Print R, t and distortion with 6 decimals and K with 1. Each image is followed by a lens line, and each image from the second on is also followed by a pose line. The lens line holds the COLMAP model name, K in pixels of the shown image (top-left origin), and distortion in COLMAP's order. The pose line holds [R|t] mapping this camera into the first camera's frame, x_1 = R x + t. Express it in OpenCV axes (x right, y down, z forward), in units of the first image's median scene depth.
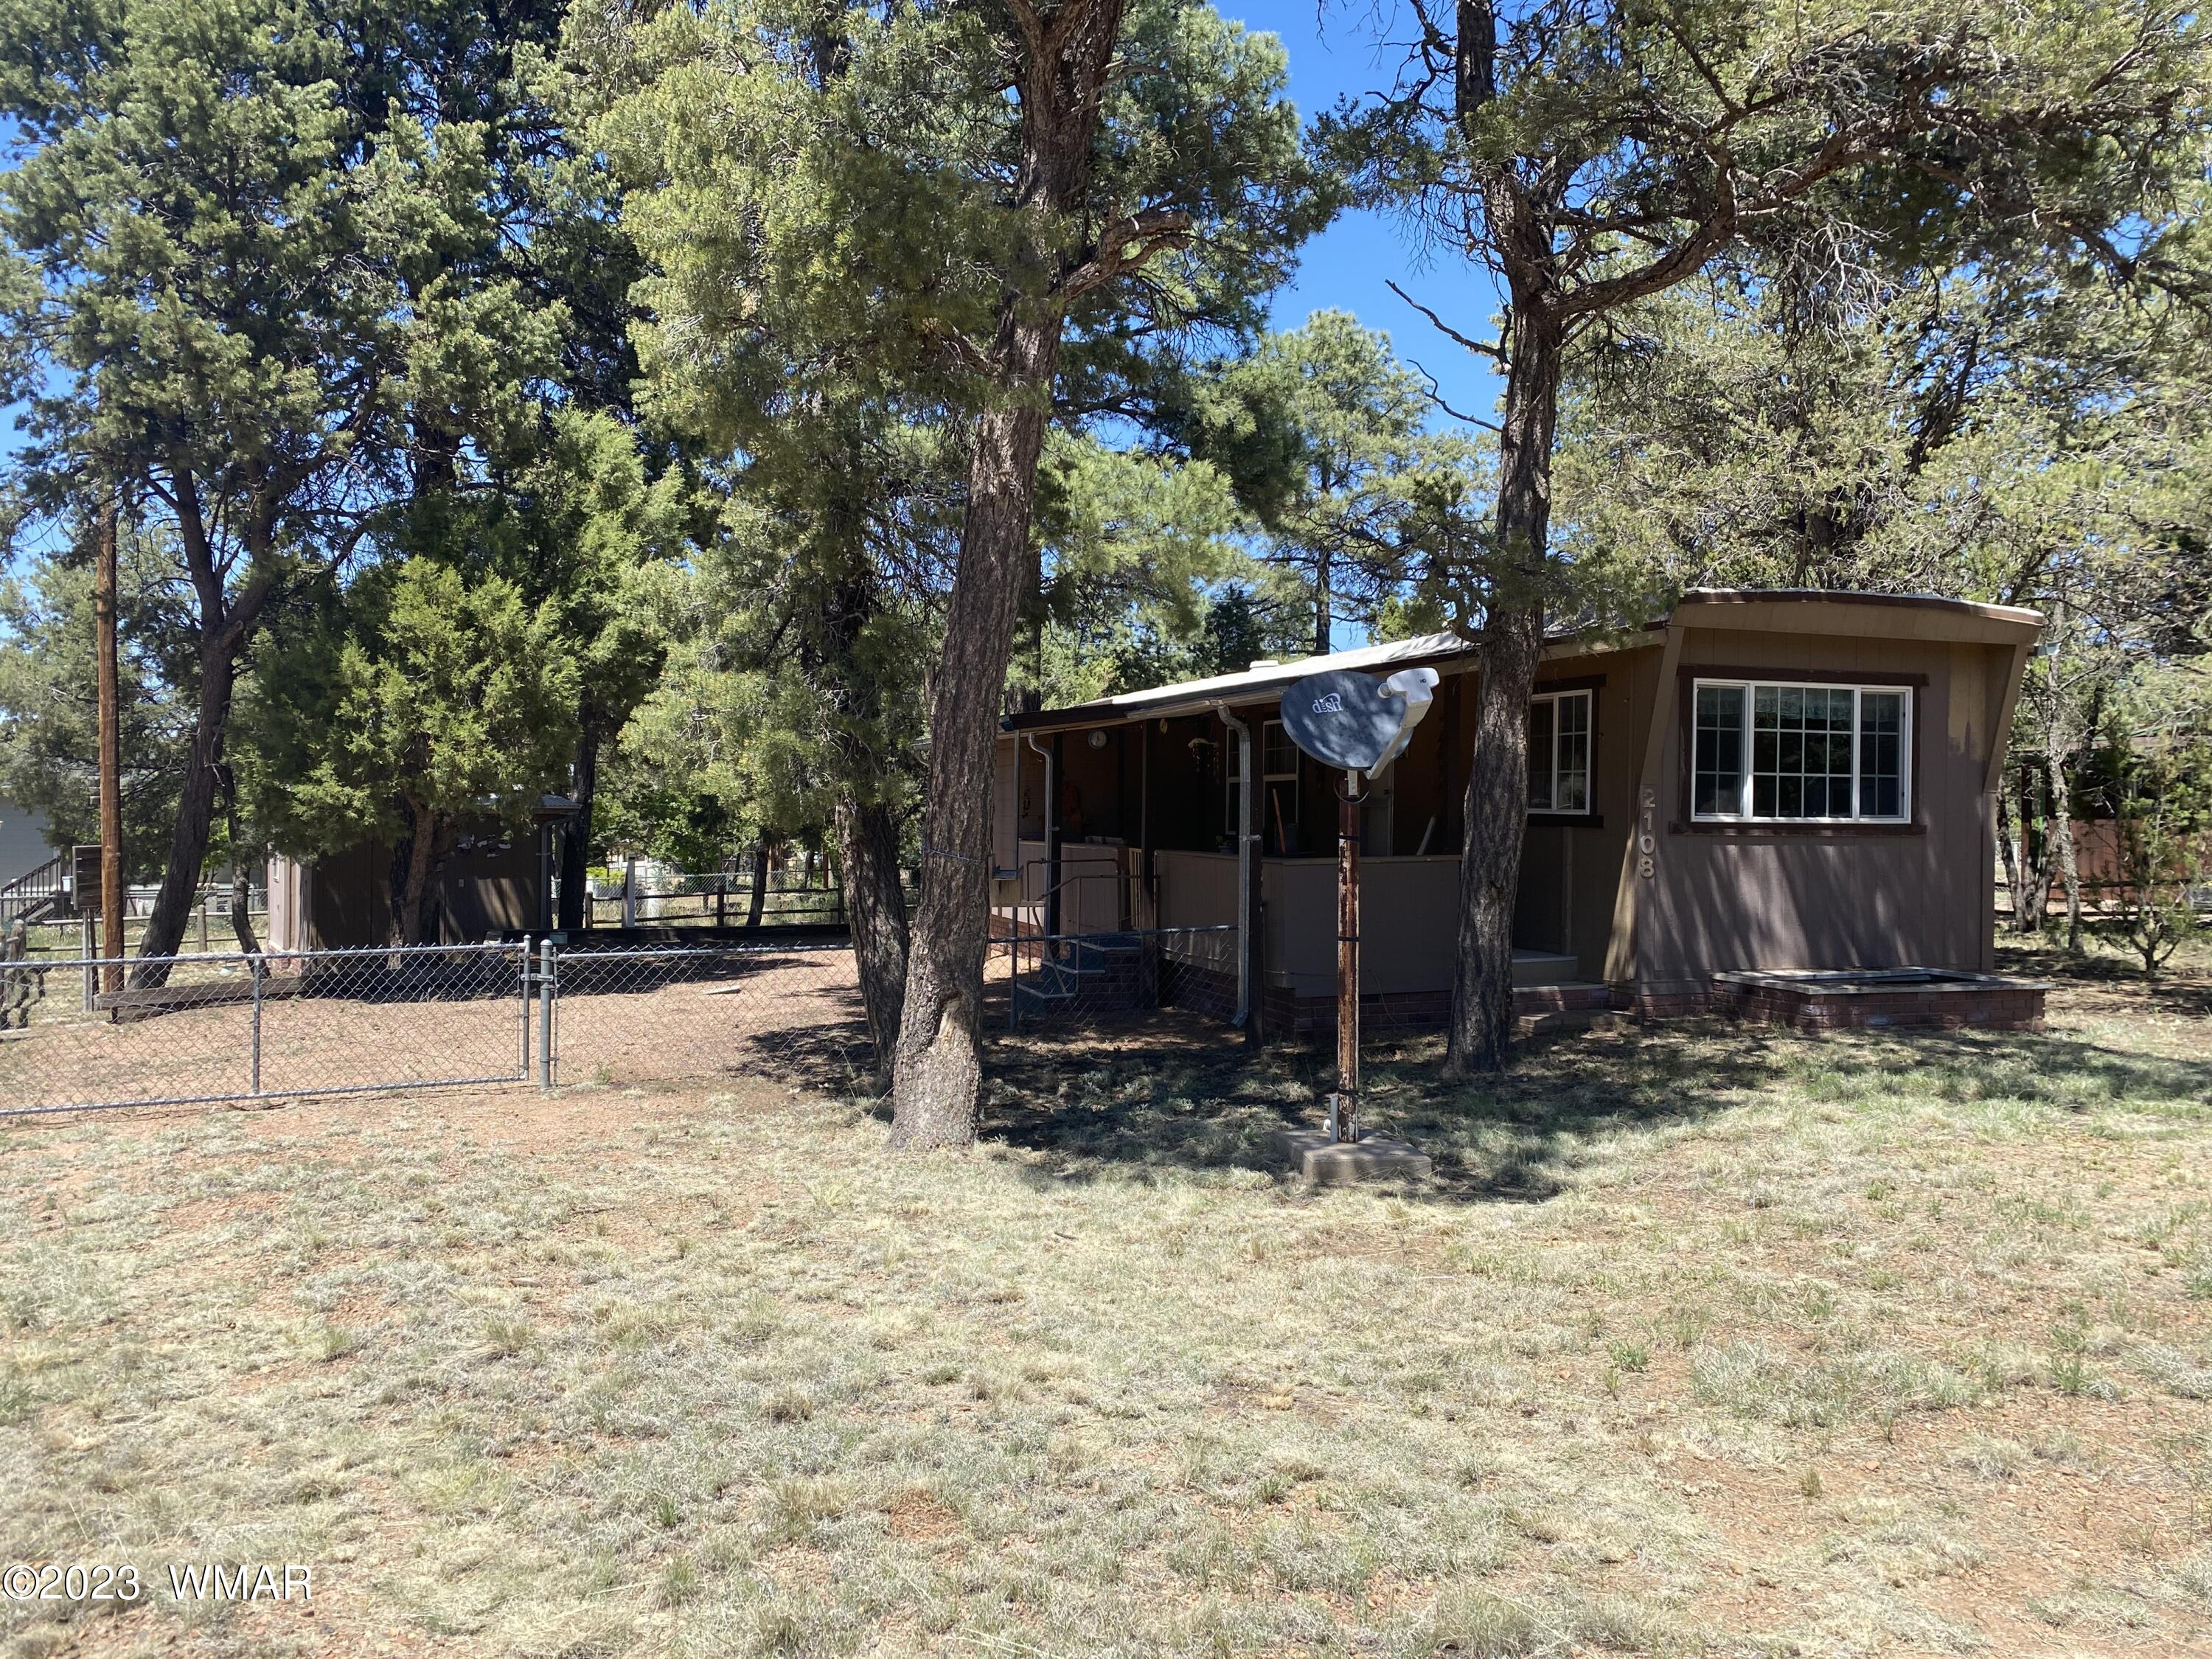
lens RADIAL K [[1703.4, 0, 1090.8], [0, 1703.4, 821.9], [0, 0, 1]] dist [0.087269, -0.004533]
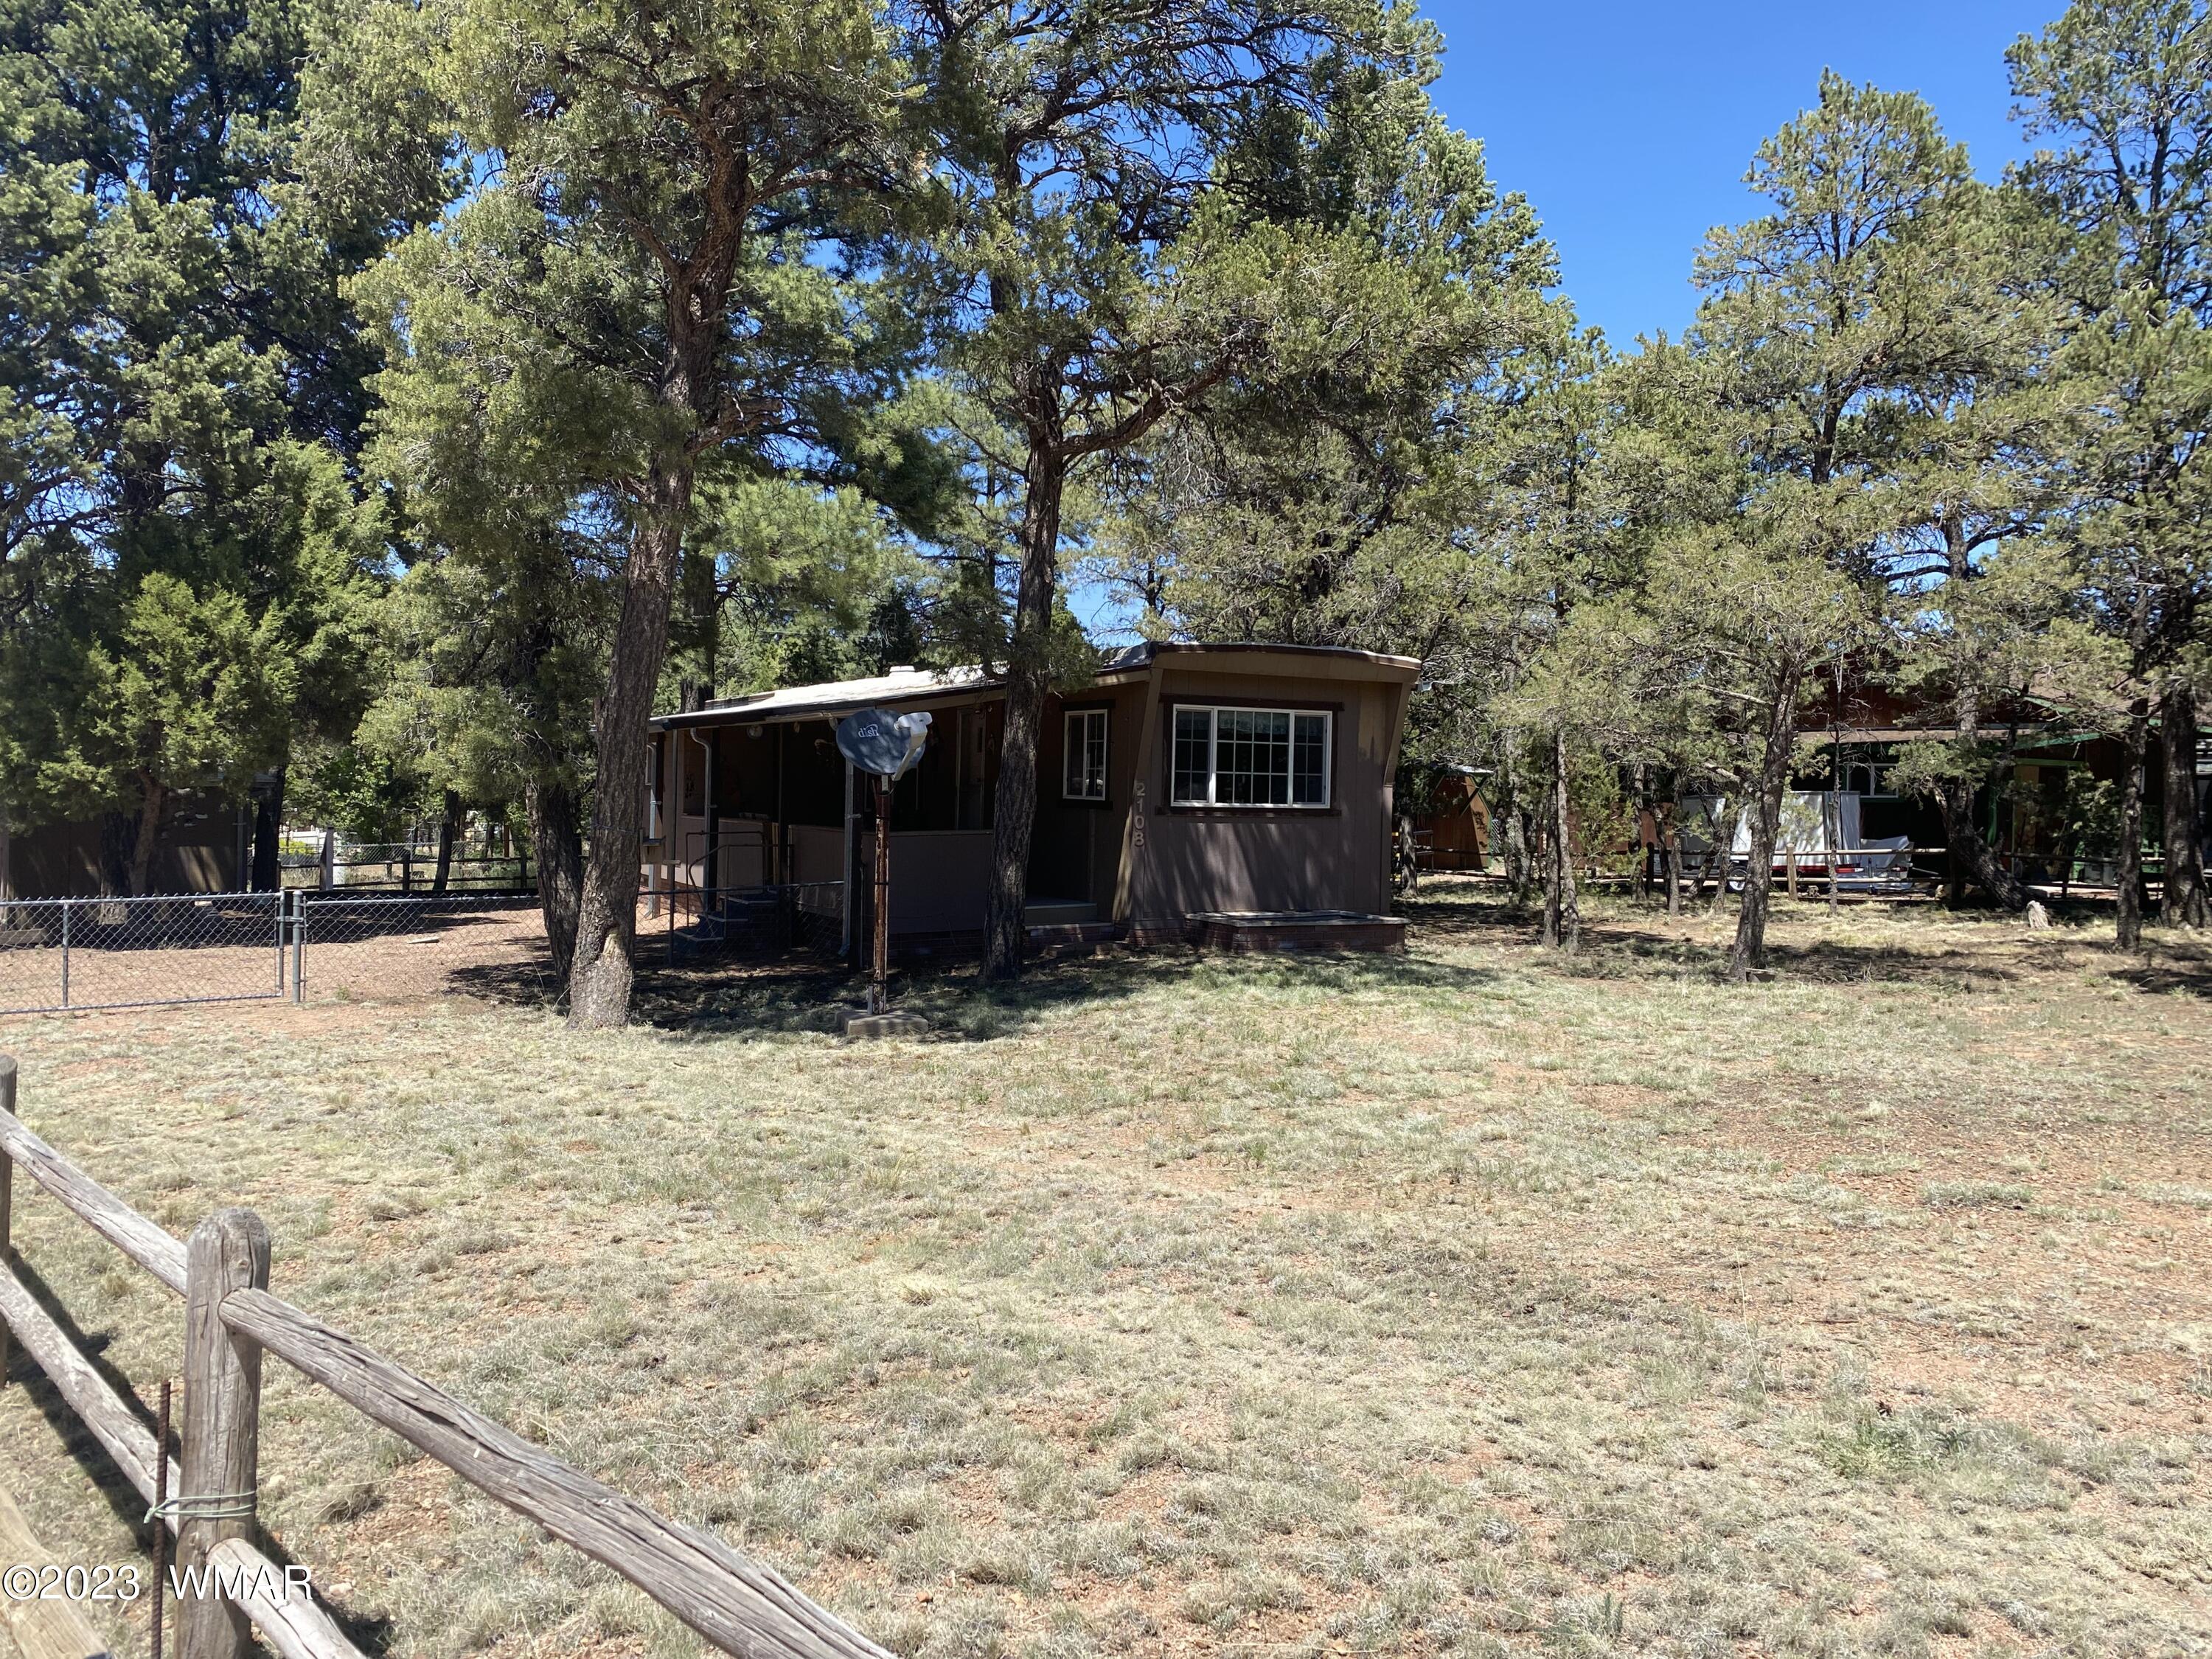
lens RADIAL K [[1719.8, 0, 1130.3], [0, 1719.8, 819.1], [0, 0, 1]] dist [0.038542, -0.031633]
pose [[0.981158, 0.006231, 0.193109, 0.037673], [-0.008973, 0.999871, 0.013331, -0.006609], [-0.193001, -0.014813, 0.981087, -0.300578]]
